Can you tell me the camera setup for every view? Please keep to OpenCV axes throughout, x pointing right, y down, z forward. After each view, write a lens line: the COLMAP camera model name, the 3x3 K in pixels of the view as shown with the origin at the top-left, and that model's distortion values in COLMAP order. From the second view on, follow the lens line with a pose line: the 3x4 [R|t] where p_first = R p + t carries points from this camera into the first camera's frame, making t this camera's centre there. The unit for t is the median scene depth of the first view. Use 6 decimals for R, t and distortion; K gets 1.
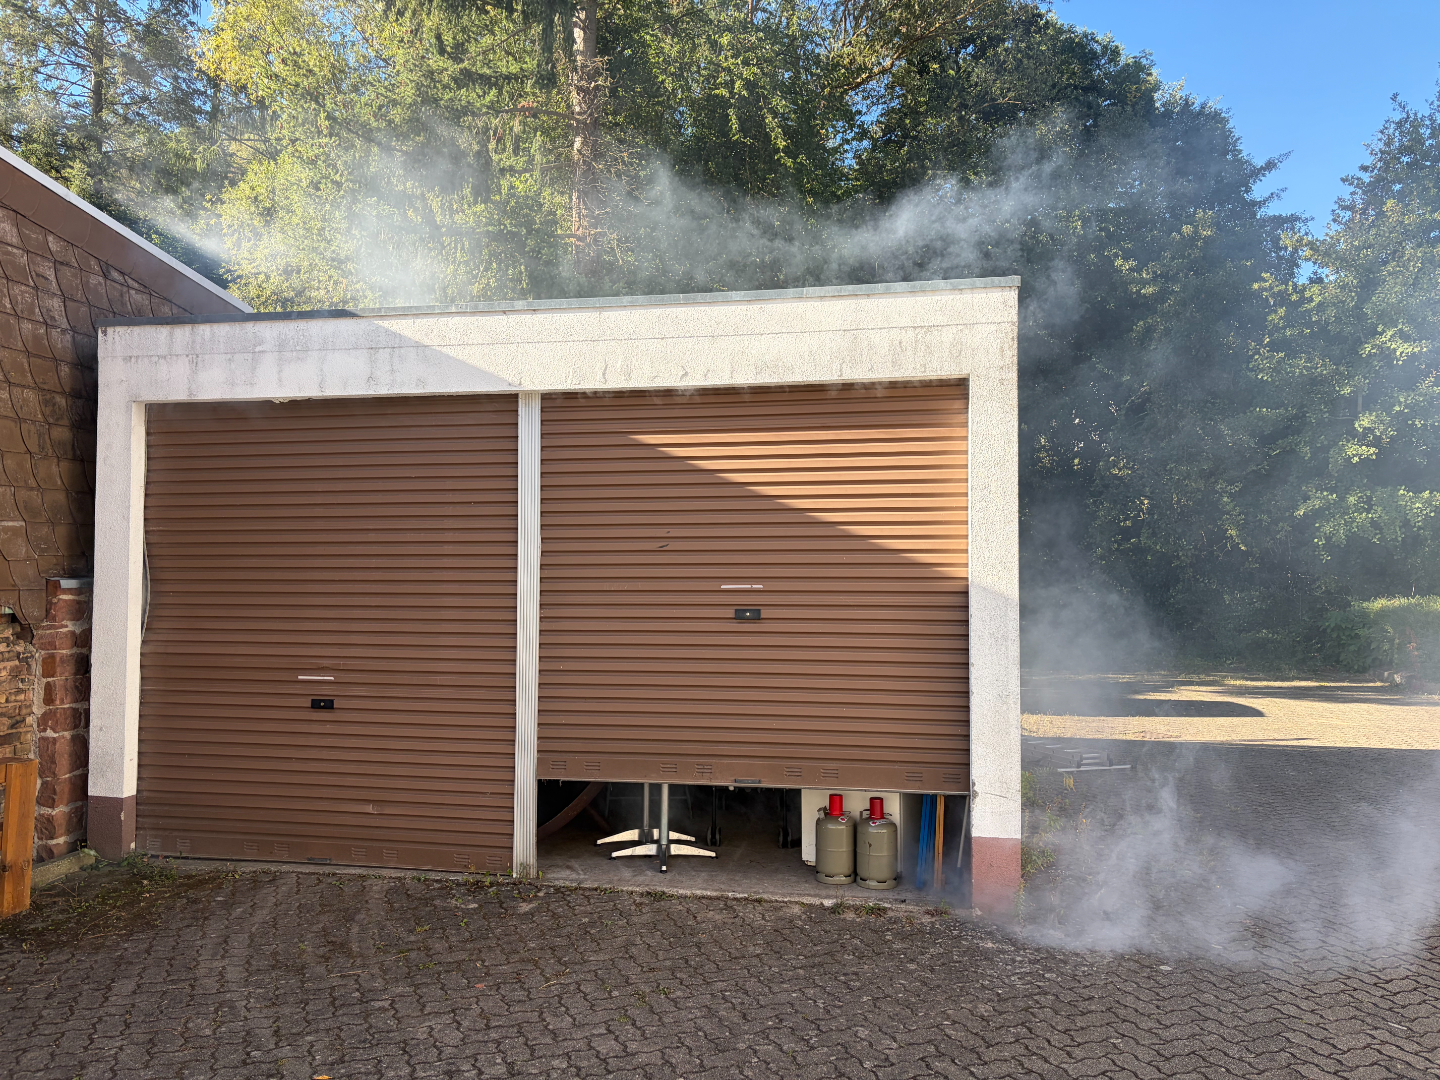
lens RADIAL K [[1066.8, 0, 774.5], [0, 1066.8, 537.5], [0, 0, 1]] dist [0.038462, -0.046594]
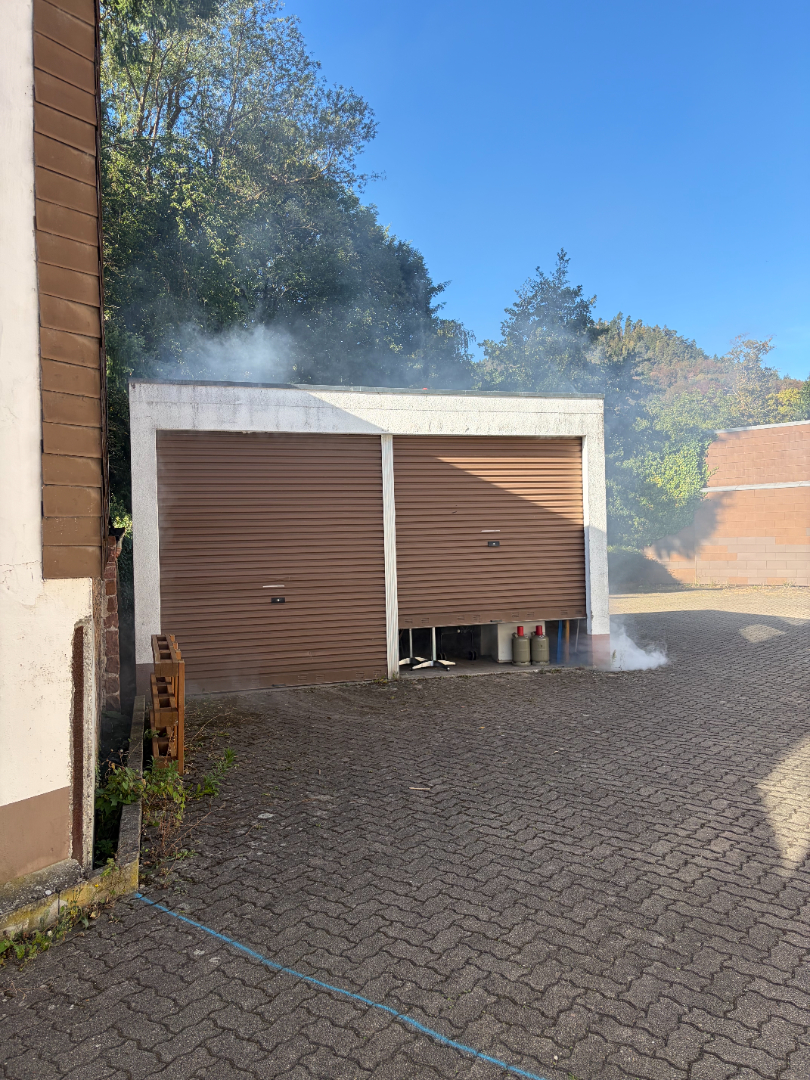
lens RADIAL K [[800.1, 0, 405.8], [0, 800.1, 548.3], [0, 0, 1]] dist [0.038462, -0.046594]
pose [[0.882959, -0.027819, 0.468625, -0.894976], [0.012841, 0.999300, 0.035127, 0.022220], [-0.469274, -0.024998, 0.882699, -0.316398]]
